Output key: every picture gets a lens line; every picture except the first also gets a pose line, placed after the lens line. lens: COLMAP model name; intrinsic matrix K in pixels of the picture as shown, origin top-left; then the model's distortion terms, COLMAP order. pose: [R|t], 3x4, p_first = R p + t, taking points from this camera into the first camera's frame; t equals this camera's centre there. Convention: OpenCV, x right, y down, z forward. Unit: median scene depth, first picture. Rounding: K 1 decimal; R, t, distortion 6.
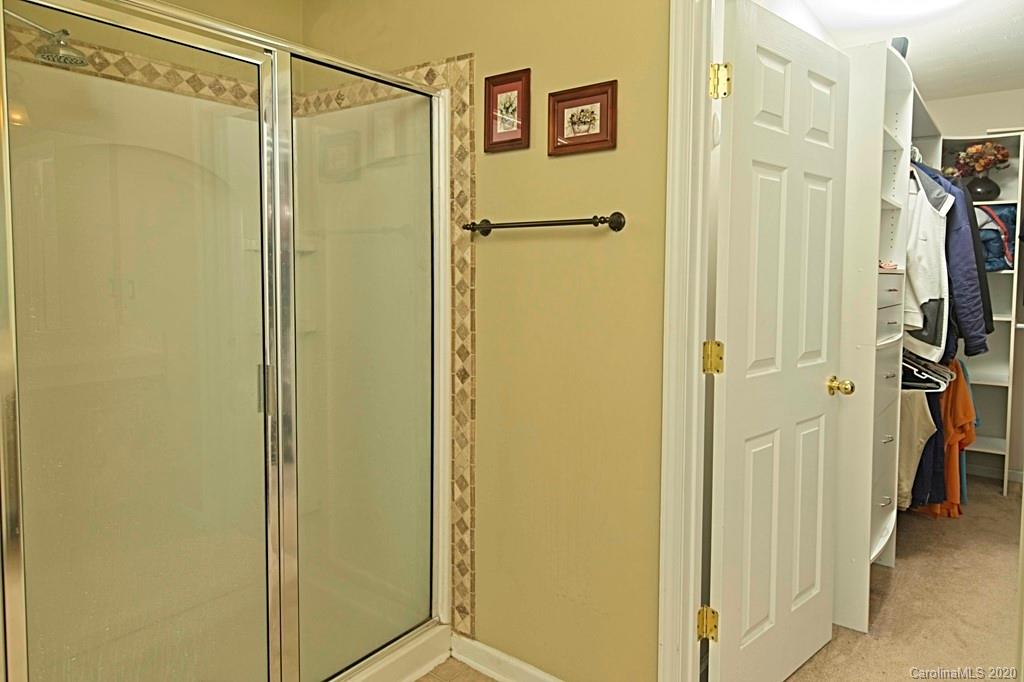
lens RADIAL K [[632.7, 0, 513.7], [0, 632.7, 300.5], [0, 0, 1]] dist [0.003130, 0.001770]
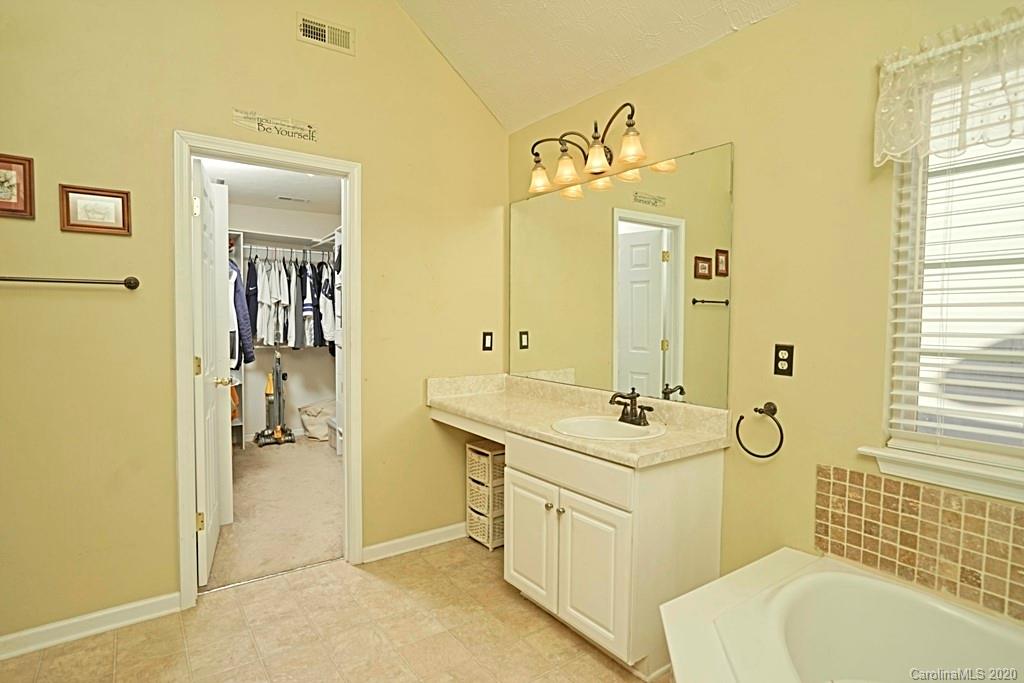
lens RADIAL K [[535.2, 0, 516.0], [0, 535.2, 338.5], [0, 0, 1]] dist [-0.026814, 0.002139]
pose [[0.302830, -0.043012, 0.952073, -0.686848], [0.043085, 0.998578, 0.031409, 0.007325], [-0.952070, 0.031509, 0.304252, -0.239426]]
